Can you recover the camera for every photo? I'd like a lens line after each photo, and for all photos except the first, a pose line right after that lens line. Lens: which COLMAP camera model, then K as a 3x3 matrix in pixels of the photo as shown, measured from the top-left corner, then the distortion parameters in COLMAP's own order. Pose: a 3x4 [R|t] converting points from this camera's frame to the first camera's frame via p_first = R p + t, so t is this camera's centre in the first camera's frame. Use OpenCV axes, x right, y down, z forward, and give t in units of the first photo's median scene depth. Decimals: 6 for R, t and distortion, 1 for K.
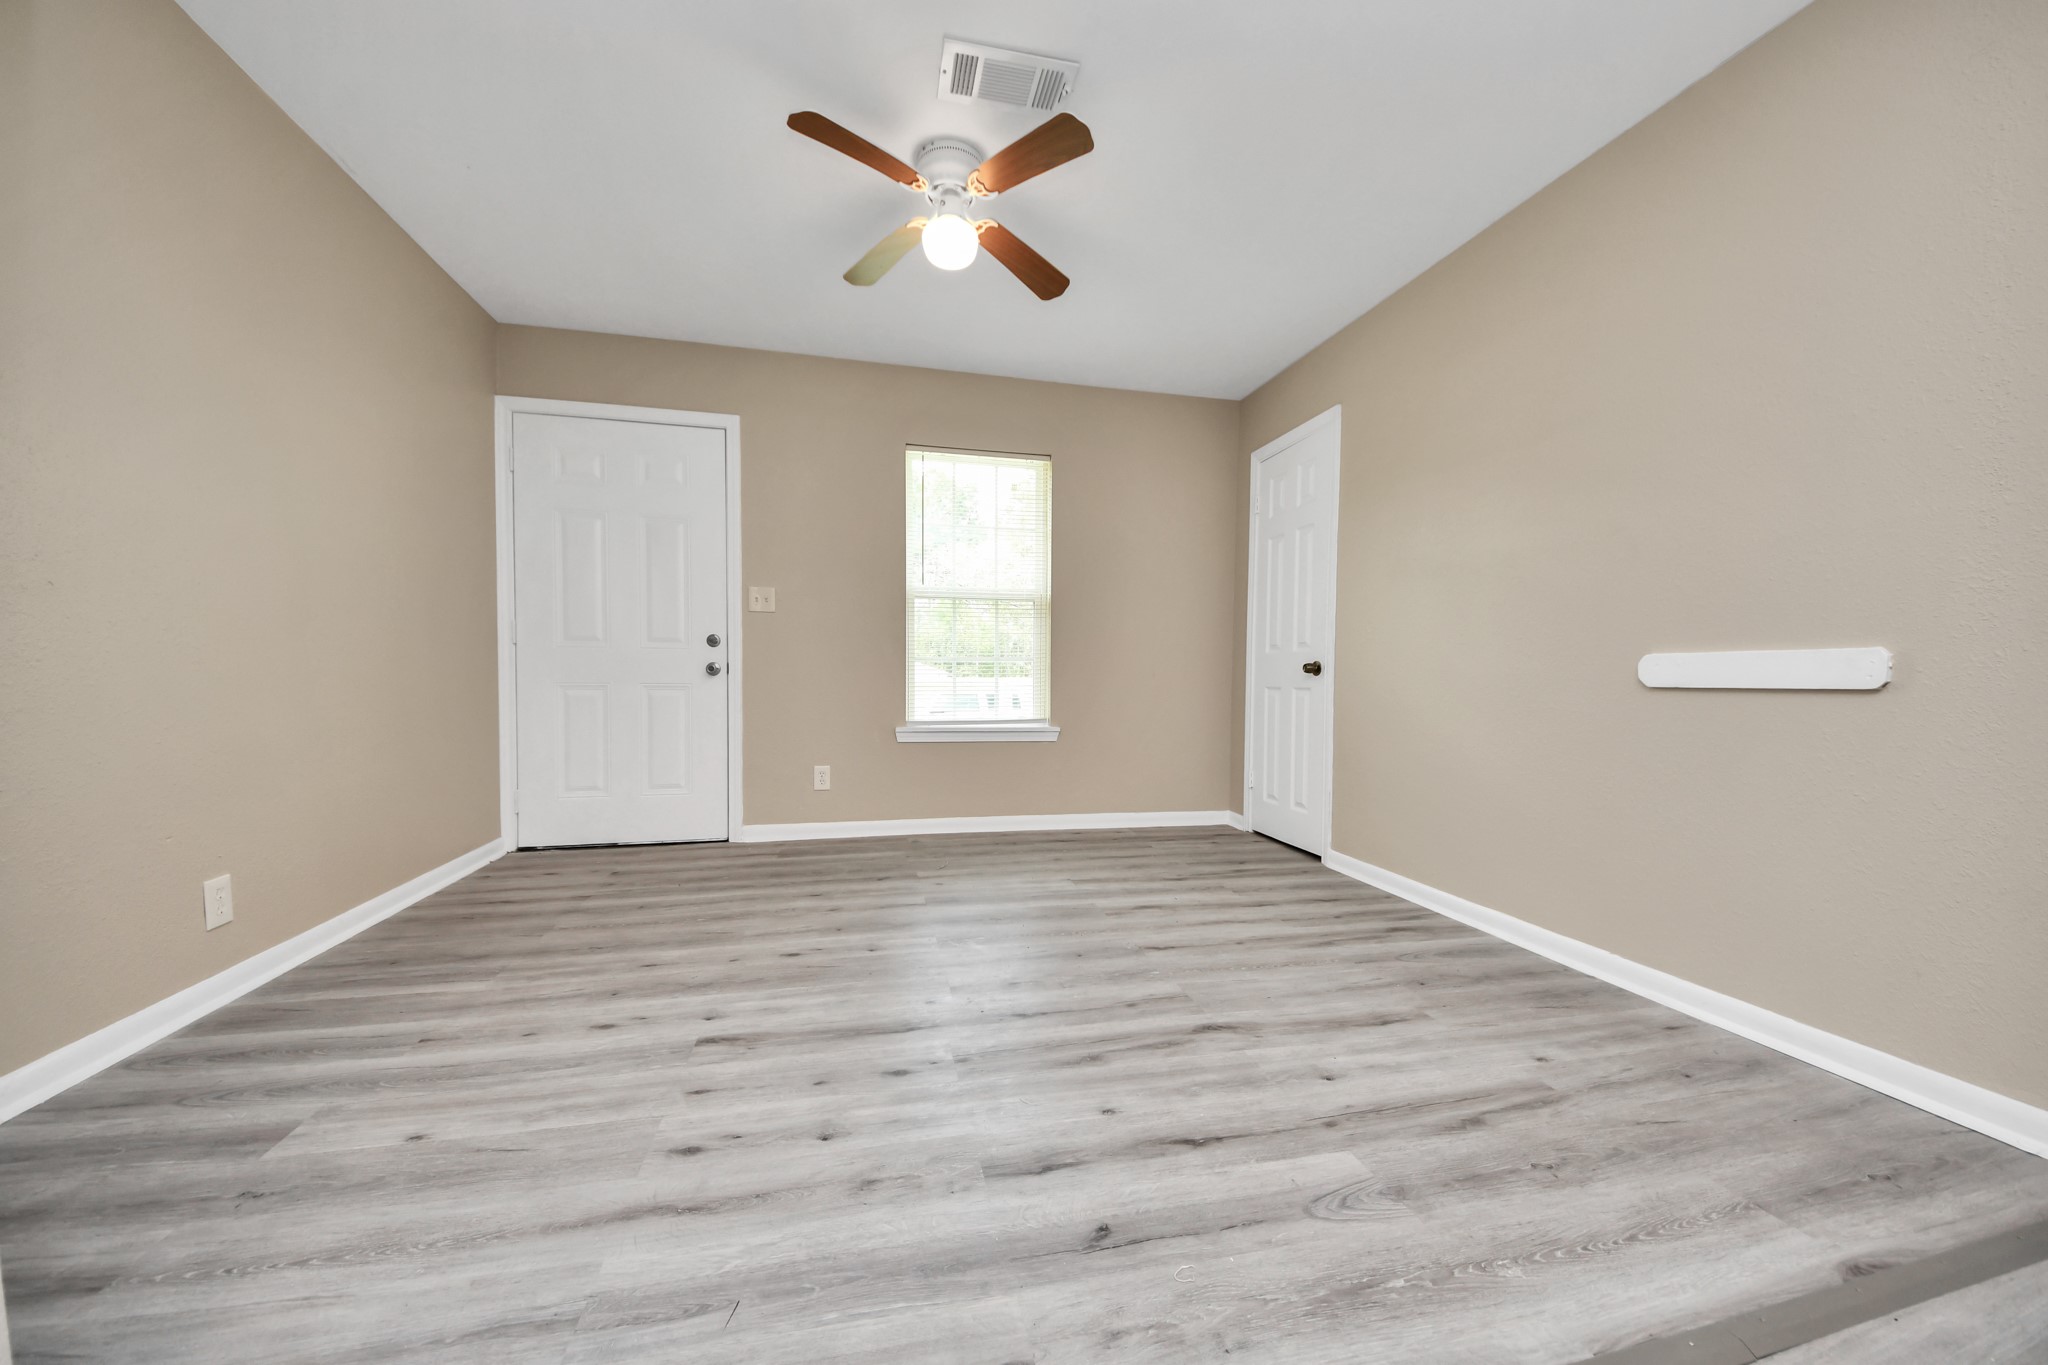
lens RADIAL K [[745.5, 0, 1033.8], [0, 745.5, 672.6], [0, 0, 1]] dist [0.011110, -0.009479]
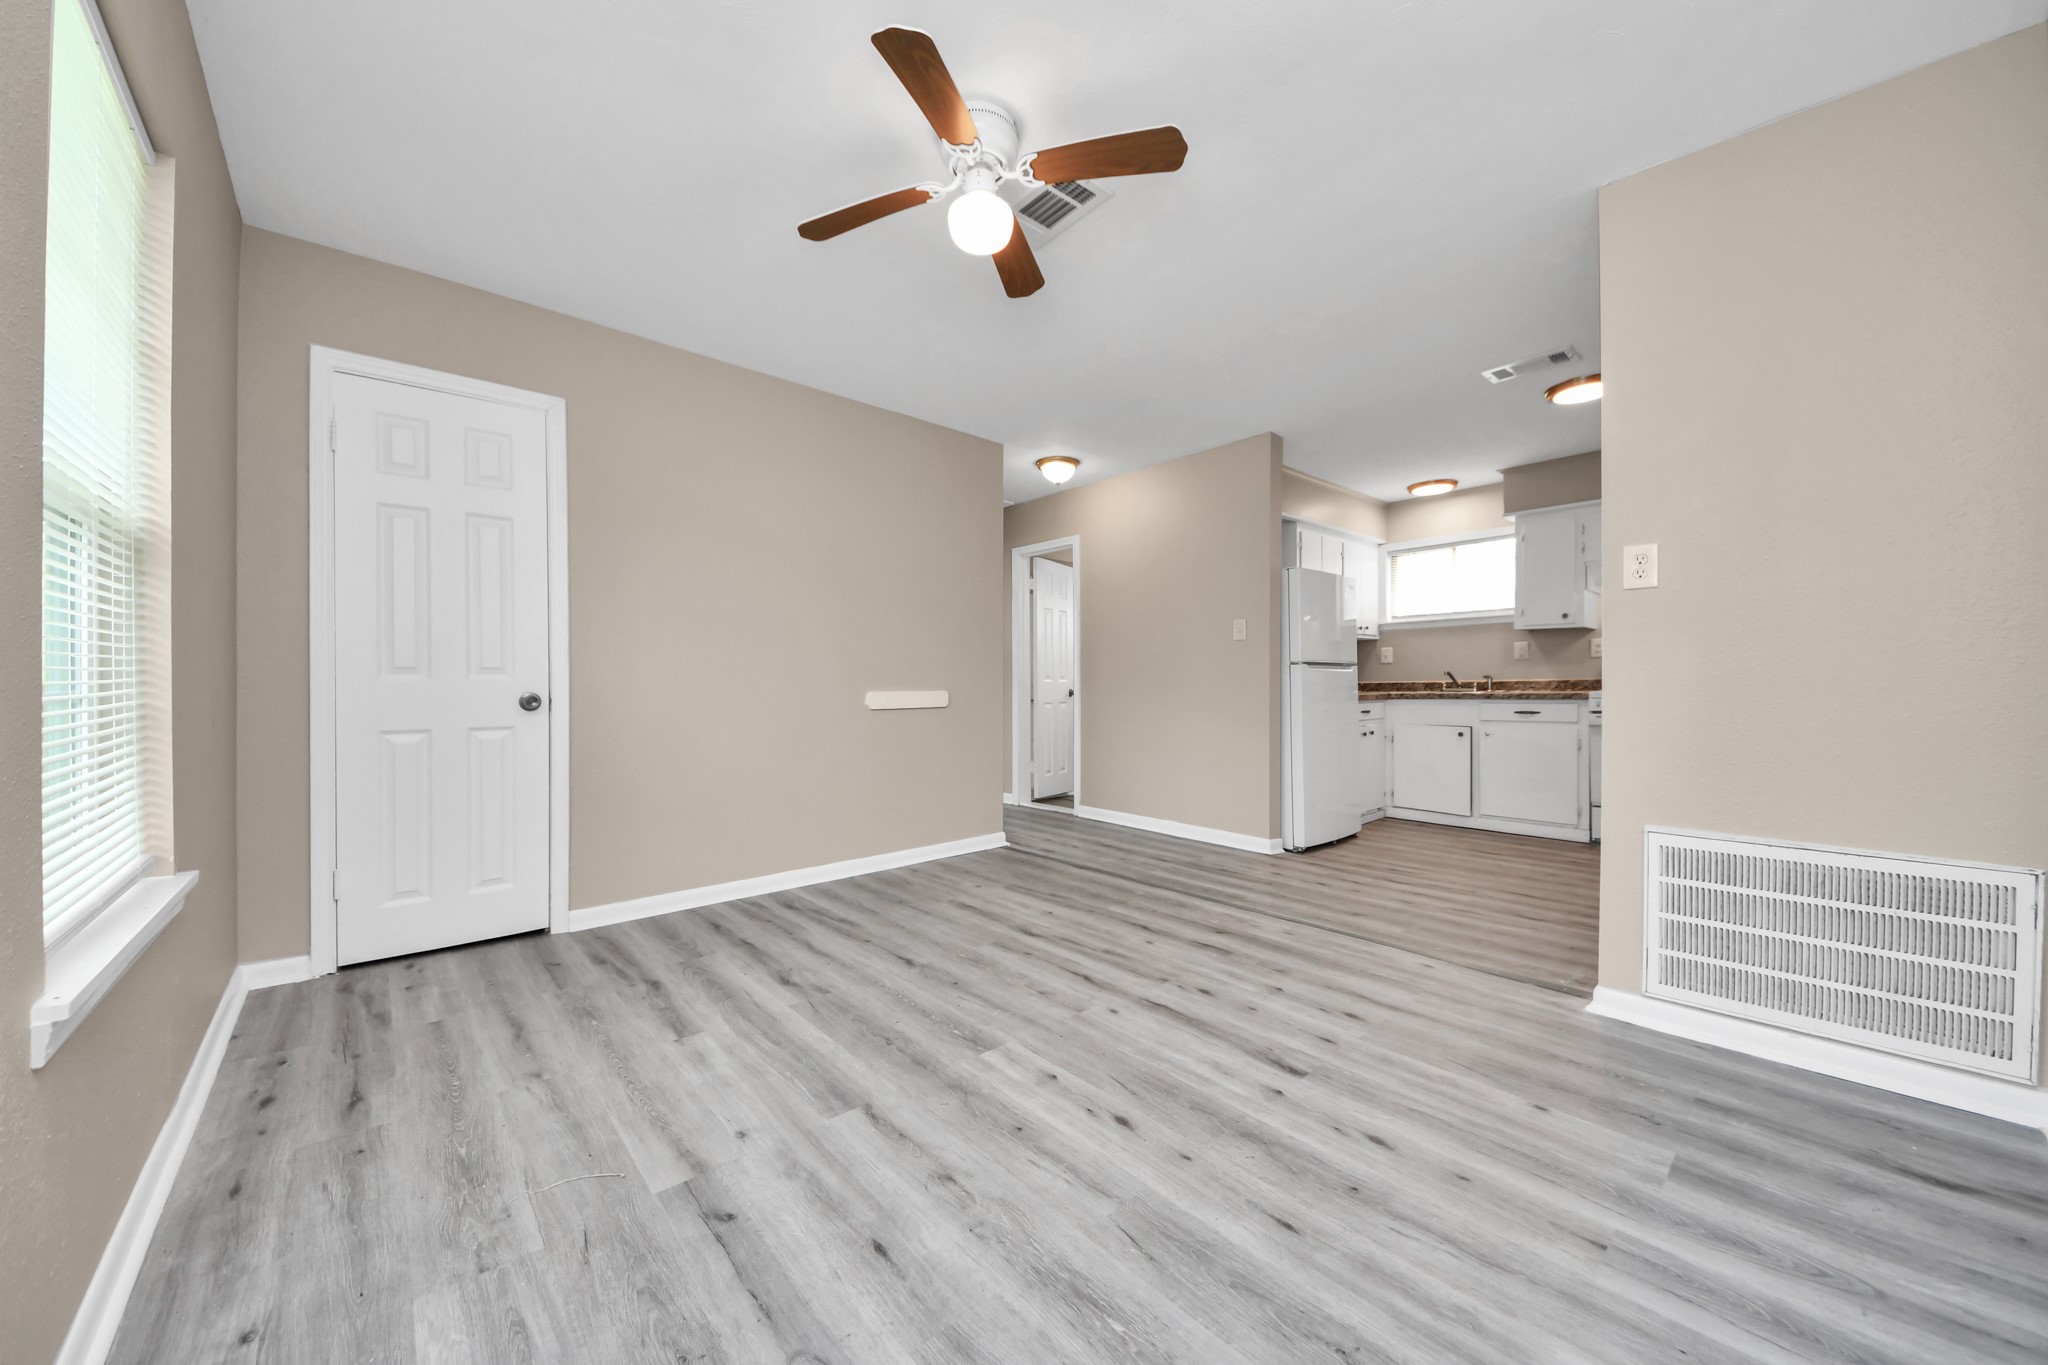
lens RADIAL K [[745.5, 0, 1006.0], [0, 745.5, 692.9], [0, 0, 1]] dist [0.011110, -0.009479]
pose [[-0.467194, -0.020571, 0.883915, -1.116140], [-0.001125, 0.999742, 0.022672, -0.072085], [-0.884154, 0.009597, -0.467097, 1.761873]]
